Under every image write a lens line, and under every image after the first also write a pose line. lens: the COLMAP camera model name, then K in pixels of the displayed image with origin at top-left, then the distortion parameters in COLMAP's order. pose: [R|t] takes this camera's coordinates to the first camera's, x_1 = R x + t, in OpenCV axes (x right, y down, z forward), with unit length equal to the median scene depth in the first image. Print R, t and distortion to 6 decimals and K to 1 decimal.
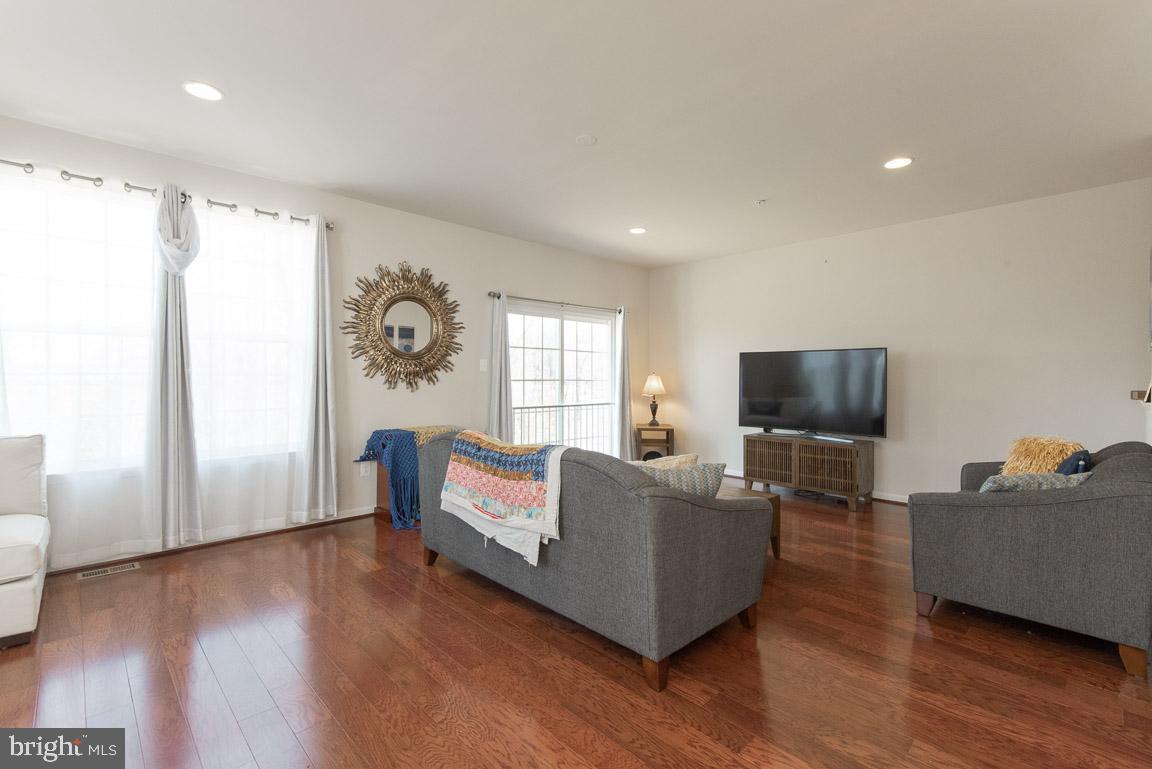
lens RADIAL K [[517.3, 0, 578.8], [0, 517.3, 382.0], [0, 0, 1]] dist [0.026924, -0.001363]
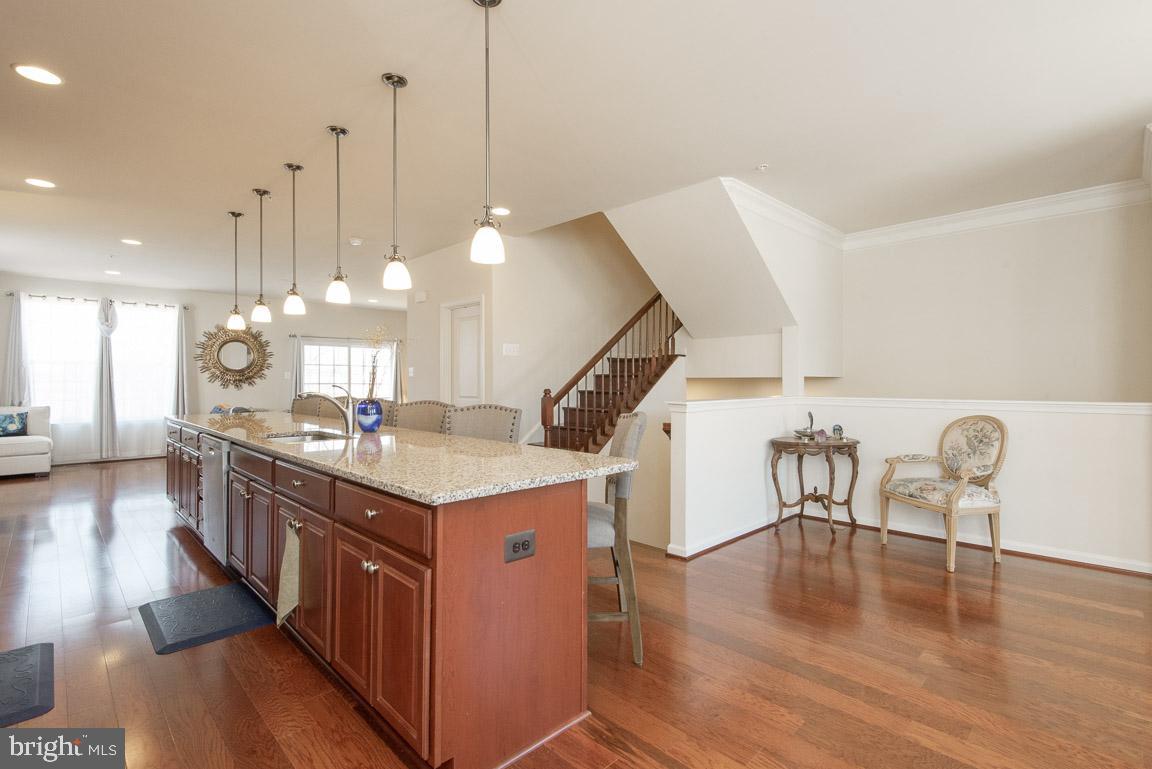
lens RADIAL K [[541.6, 0, 576.7], [0, 541.6, 381.0], [0, 0, 1]] dist [0.012644, 0.000440]
pose [[0.999934, -0.011485, 0.001032, 0.973960], [0.011499, 0.999819, -0.015131, 0.032129], [-0.000858, 0.015142, 0.999885, -1.050407]]
